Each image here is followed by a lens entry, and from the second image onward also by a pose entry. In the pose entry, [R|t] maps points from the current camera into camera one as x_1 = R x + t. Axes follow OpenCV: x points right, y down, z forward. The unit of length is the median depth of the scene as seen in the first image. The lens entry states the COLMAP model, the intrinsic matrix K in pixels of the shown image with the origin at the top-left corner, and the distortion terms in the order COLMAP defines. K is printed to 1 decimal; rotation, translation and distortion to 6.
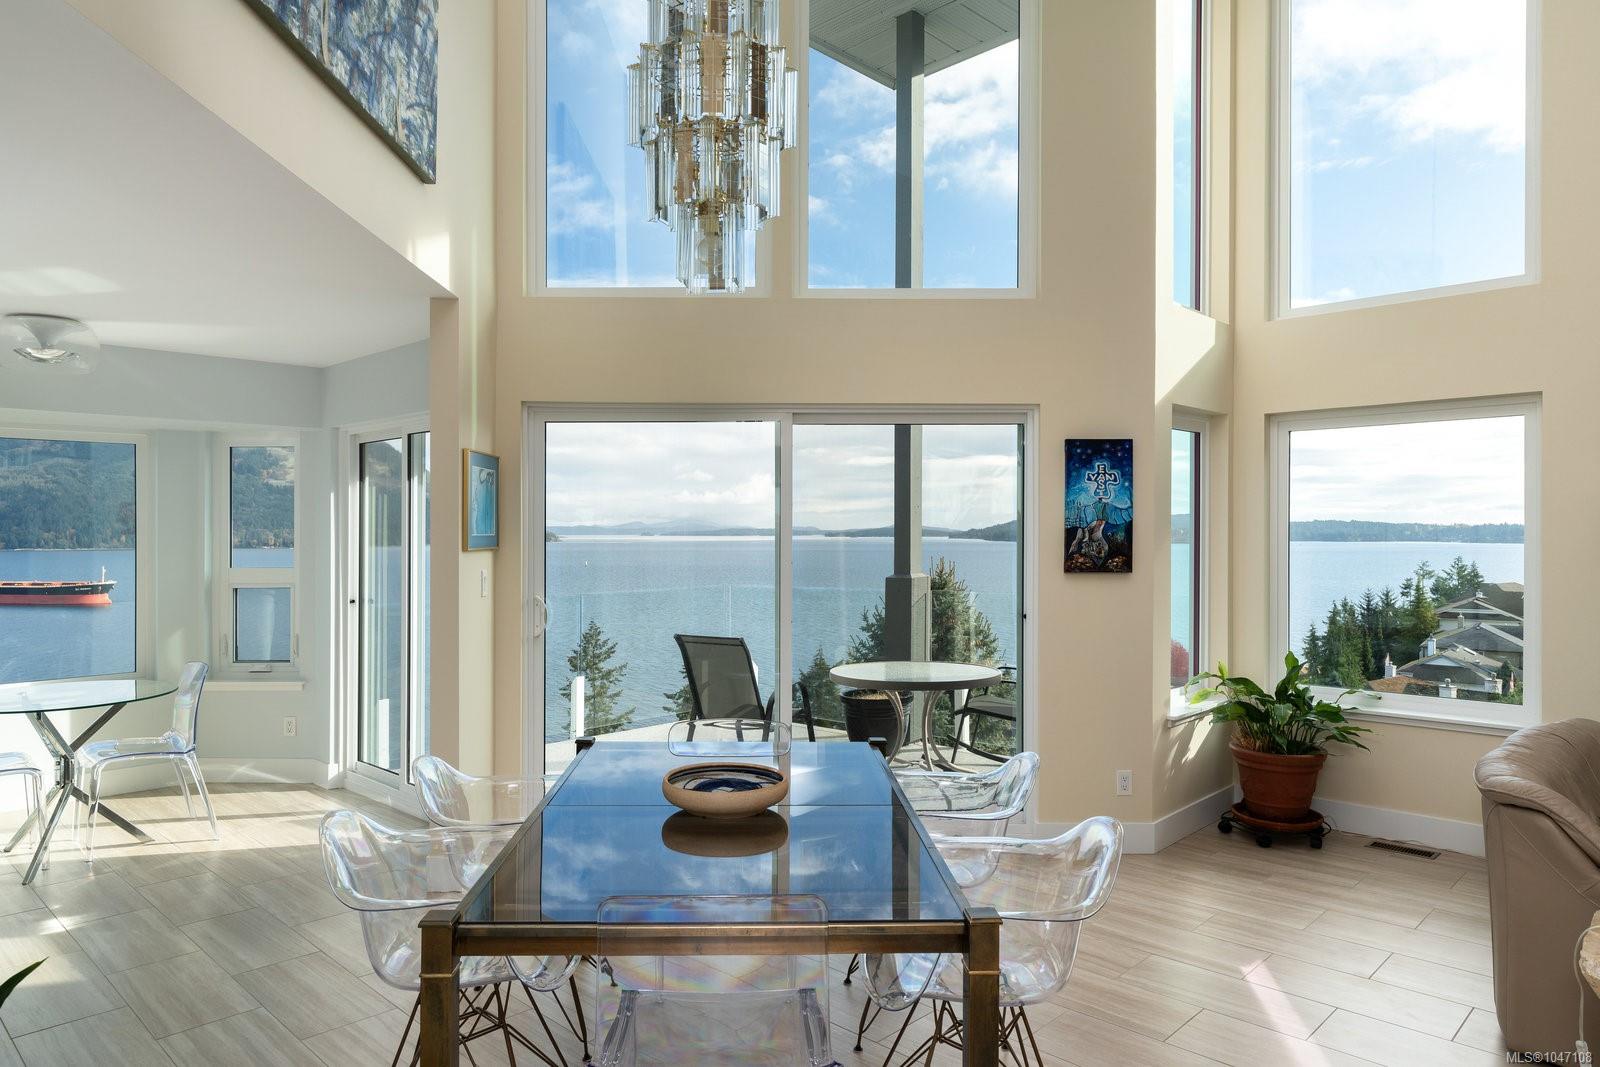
lens RADIAL K [[1050.4, 0, 749.0], [0, 1050.4, 529.8], [0, 0, 1]] dist [0.002446, 0.008292]
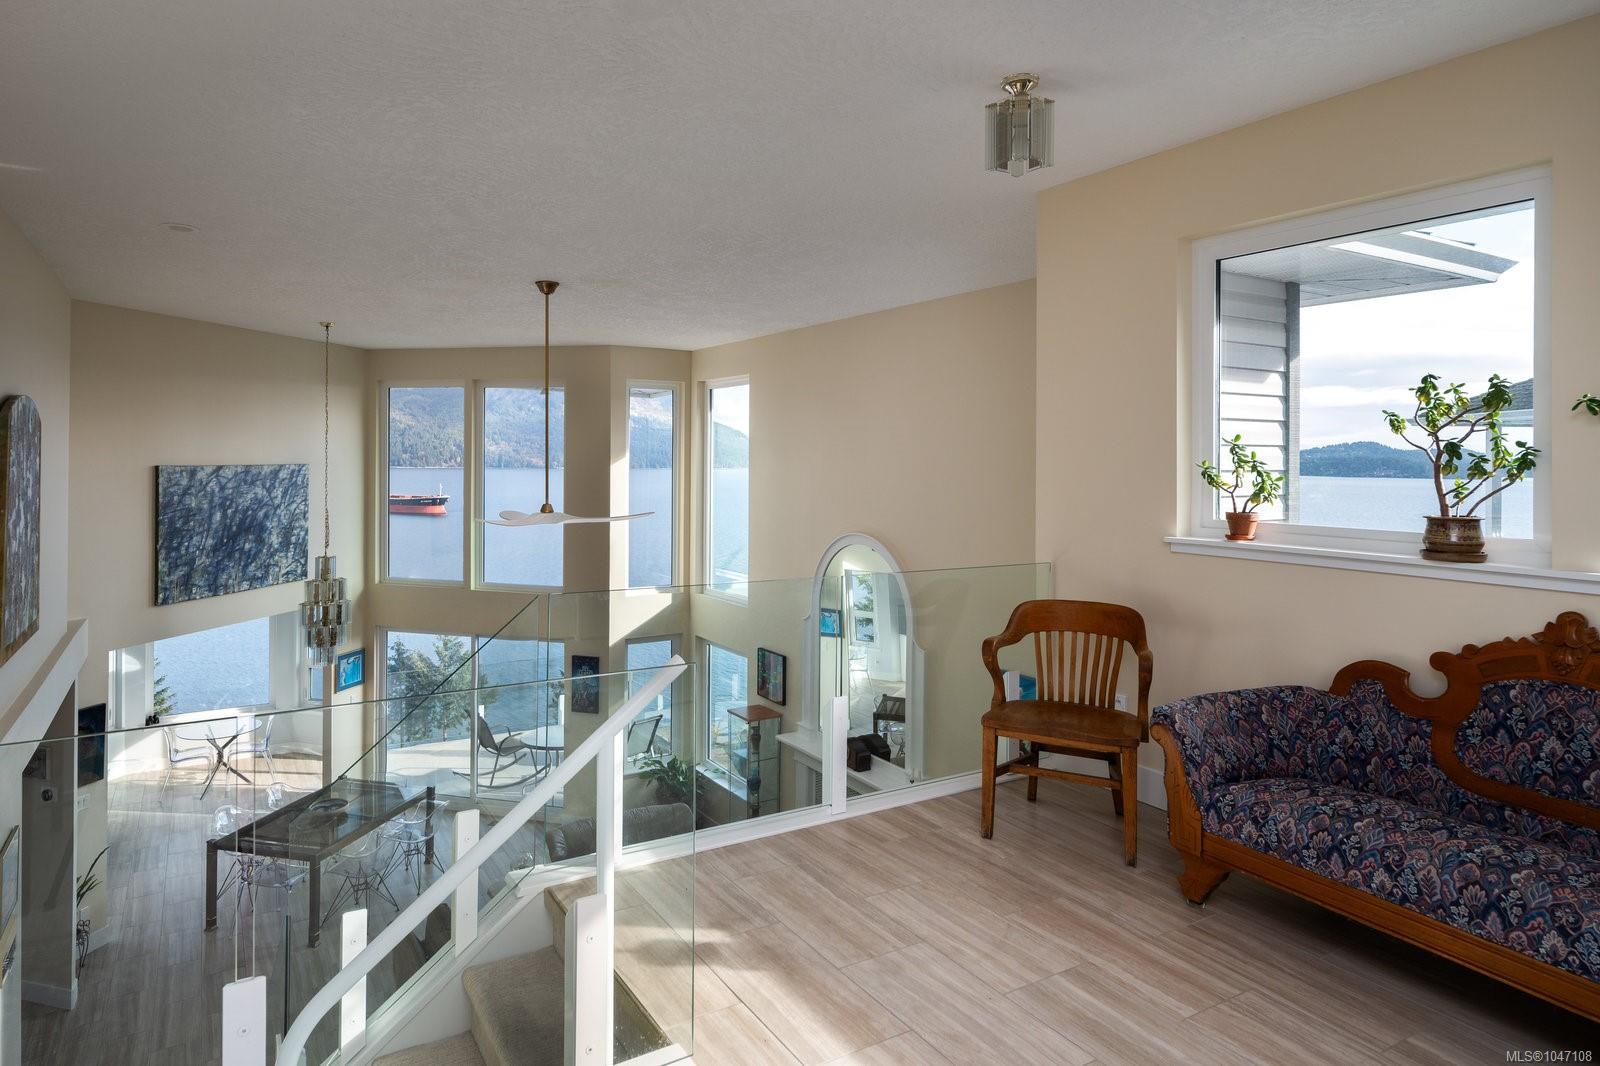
lens RADIAL K [[926.6, 0, 741.6], [0, 926.6, 470.5], [0, 0, 1]] dist [-0.007389, 0.001844]
pose [[0.972041, 0.012416, -0.234484, 1.152407], [-0.009266, 0.999851, 0.014533, -0.536230], [0.234629, -0.011954, 0.972011, -0.937794]]
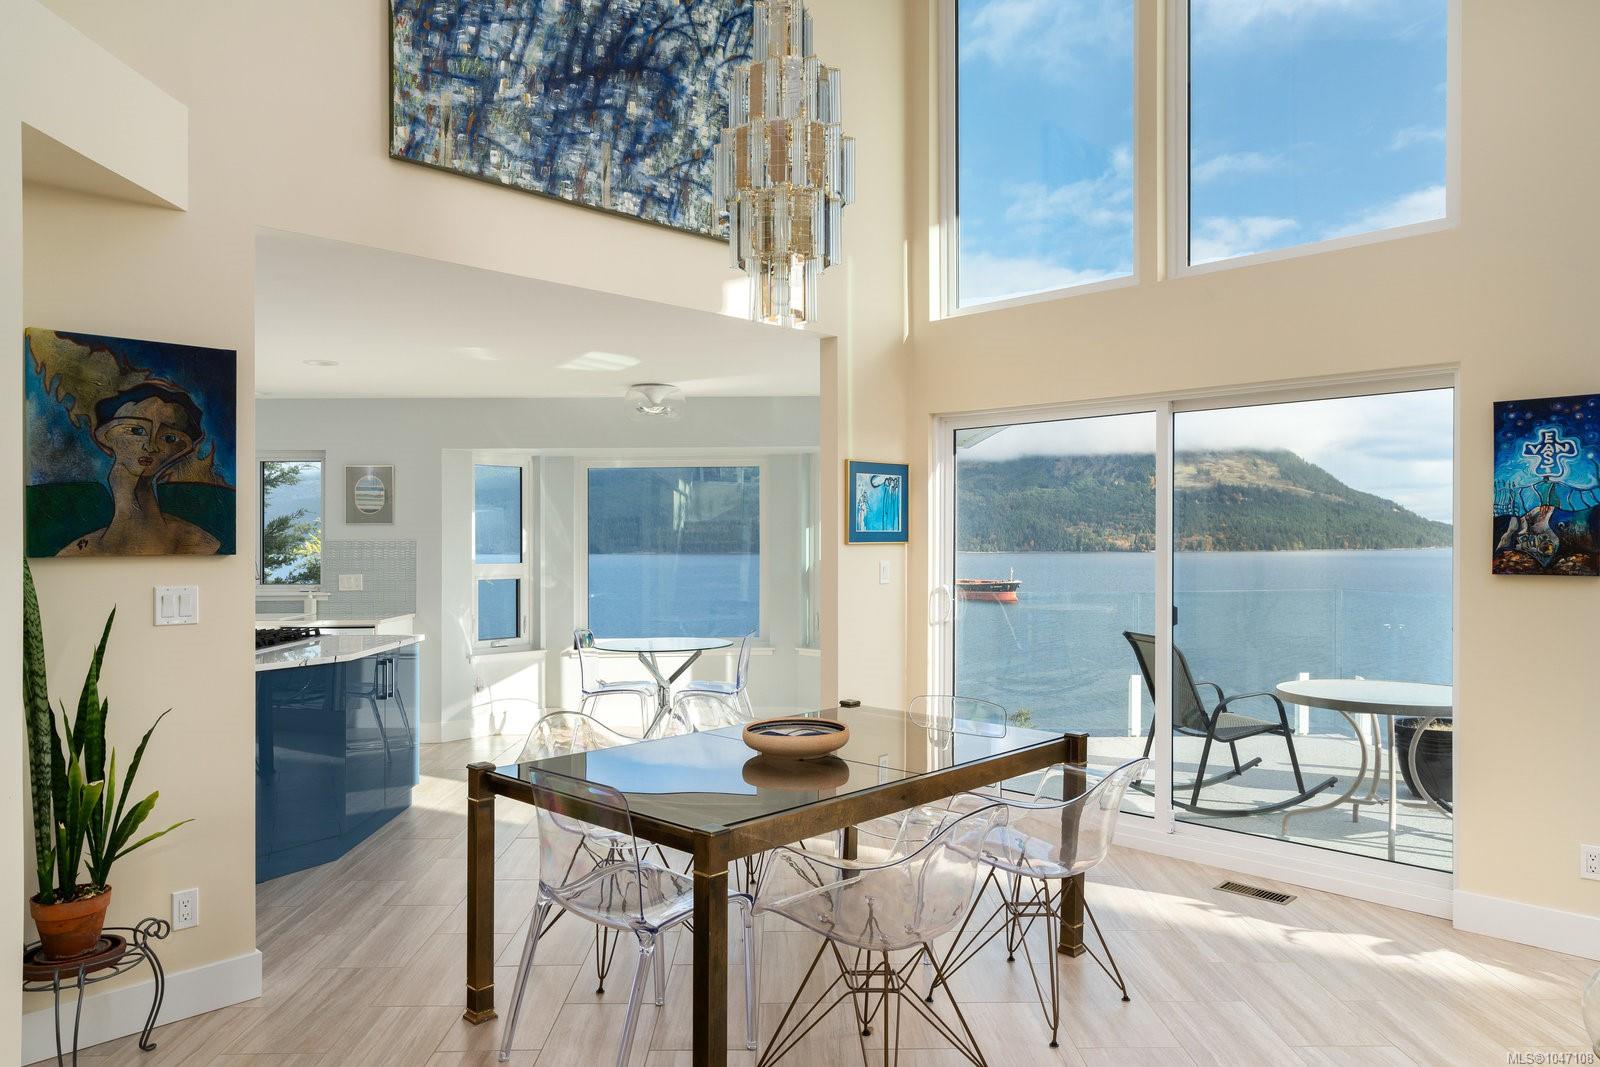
lens RADIAL K [[1050.4, 0, 796.3], [0, 1050.4, 545.4], [0, 0, 1]] dist [0.002446, 0.008292]
pose [[0.728243, 0.002656, -0.685314, 0.456509], [0.004383, 0.999954, 0.008533, 0.010400], [0.685305, -0.009218, 0.728198, 0.083167]]
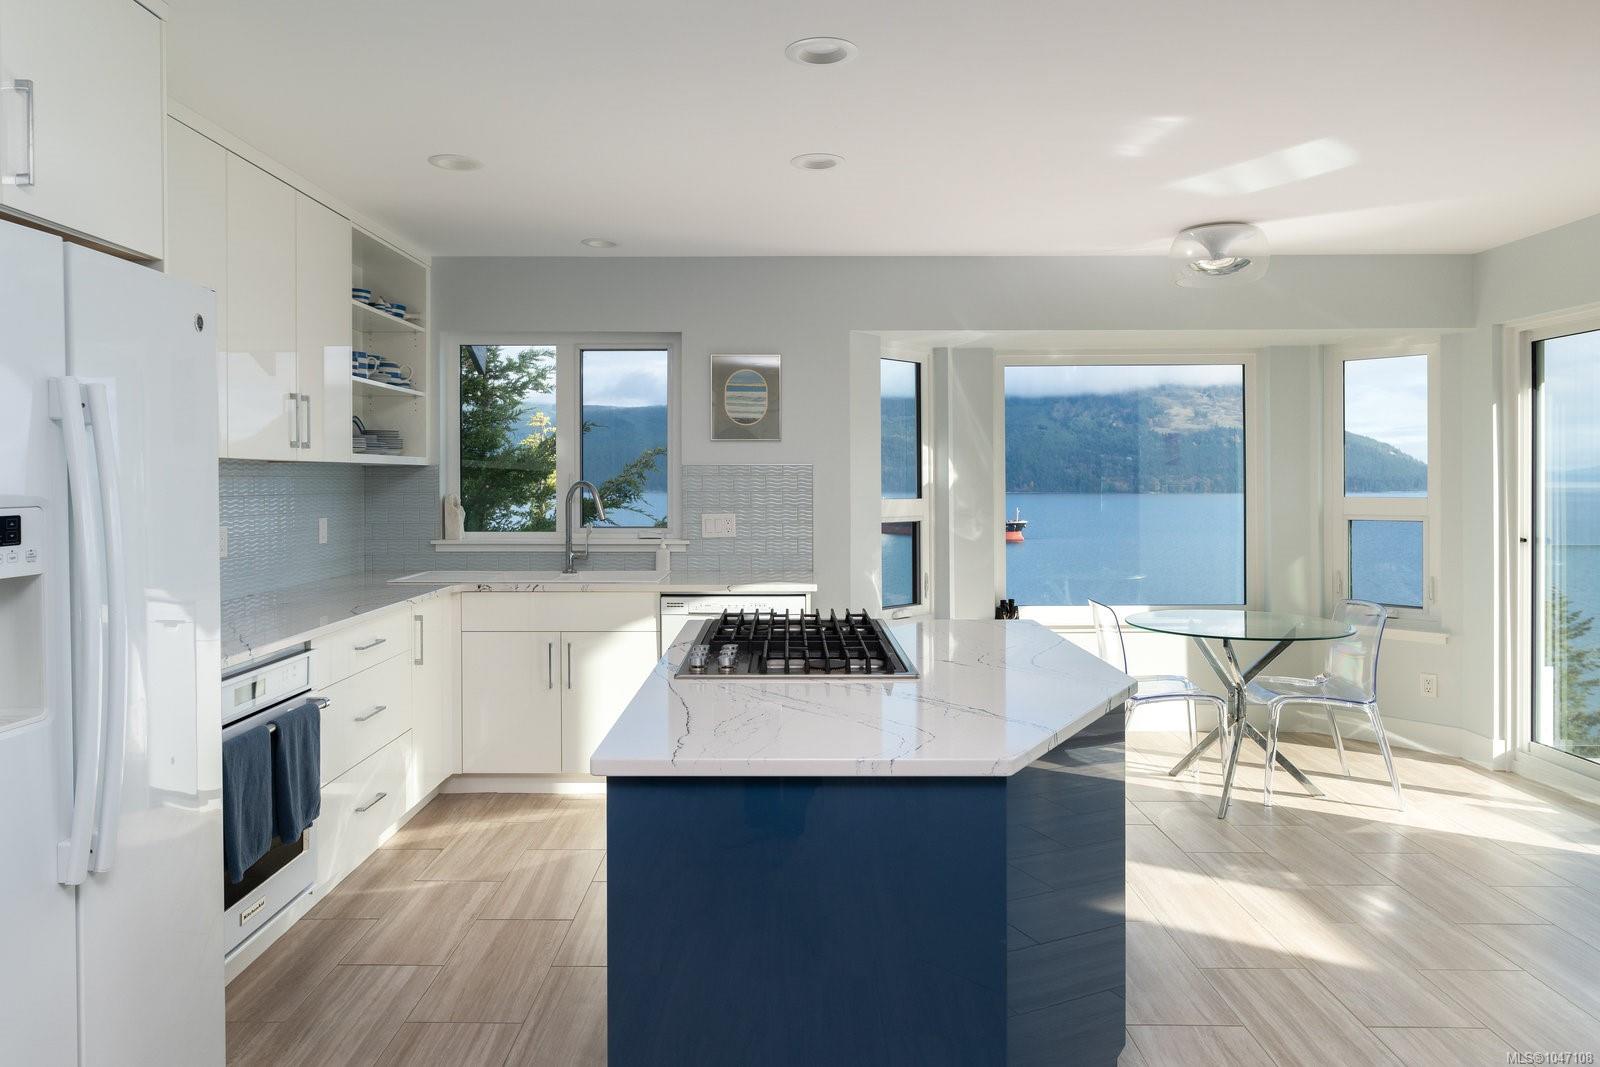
lens RADIAL K [[1050.4, 0, 782.8], [0, 1050.4, 479.8], [0, 0, 1]] dist [0.002446, 0.008292]
pose [[0.718311, 0.002595, -0.695718, -0.287526], [0.000020, 0.999993, 0.003751, 0.024645], [0.695722, -0.002708, 0.718306, 0.041874]]
